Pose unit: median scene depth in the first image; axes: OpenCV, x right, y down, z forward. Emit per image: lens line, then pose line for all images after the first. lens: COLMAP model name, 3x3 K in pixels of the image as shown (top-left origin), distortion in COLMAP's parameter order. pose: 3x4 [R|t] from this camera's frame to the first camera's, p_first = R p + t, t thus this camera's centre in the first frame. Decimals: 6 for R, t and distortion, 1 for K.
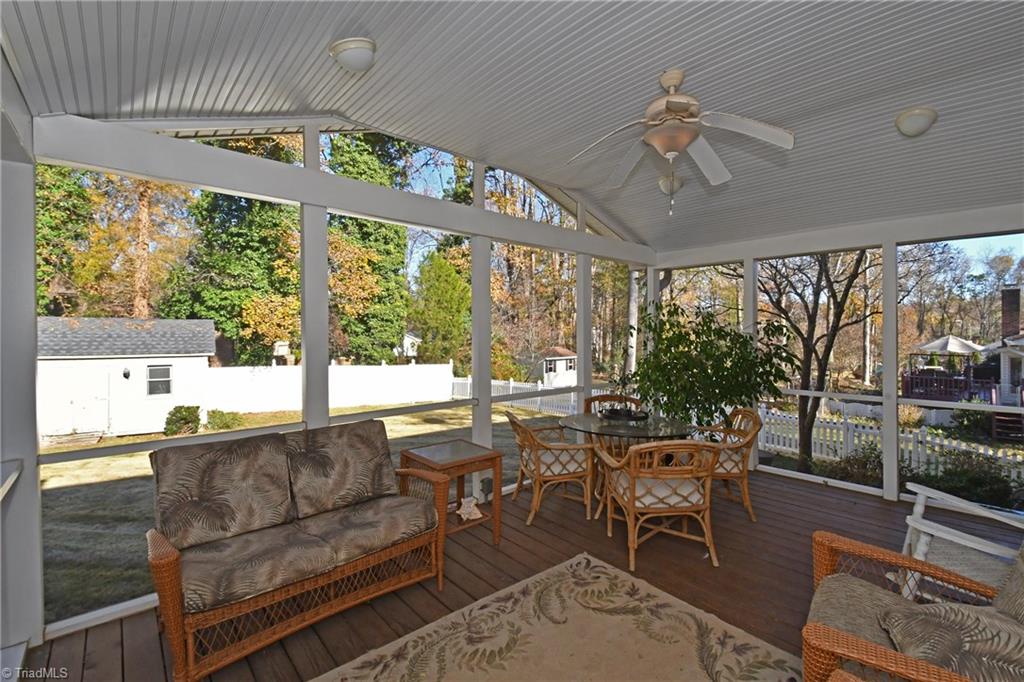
lens RADIAL K [[455.6, 0, 534.9], [0, 455.6, 327.2], [0, 0, 1]] dist [0.030838, 0.000148]
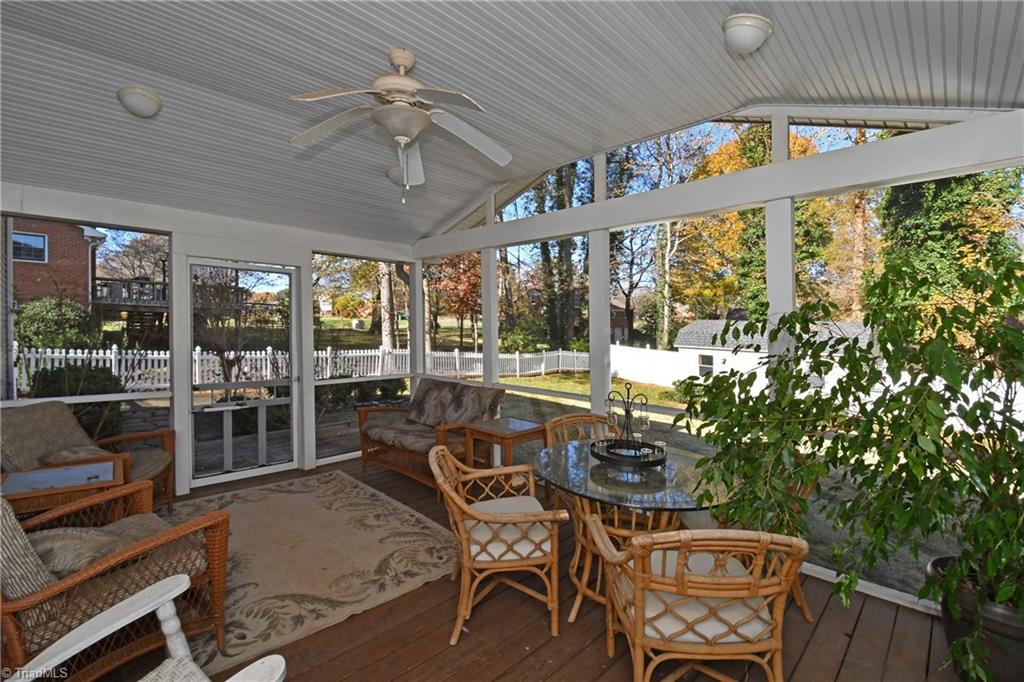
lens RADIAL K [[455.6, 0, 534.9], [0, 455.6, 327.2], [0, 0, 1]] dist [0.030838, 0.000148]
pose [[0.081135, -0.000303, -0.996703, 1.278464], [-0.007357, 0.999973, -0.000903, 0.013853], [0.996676, 0.007406, 0.081131, 1.193757]]
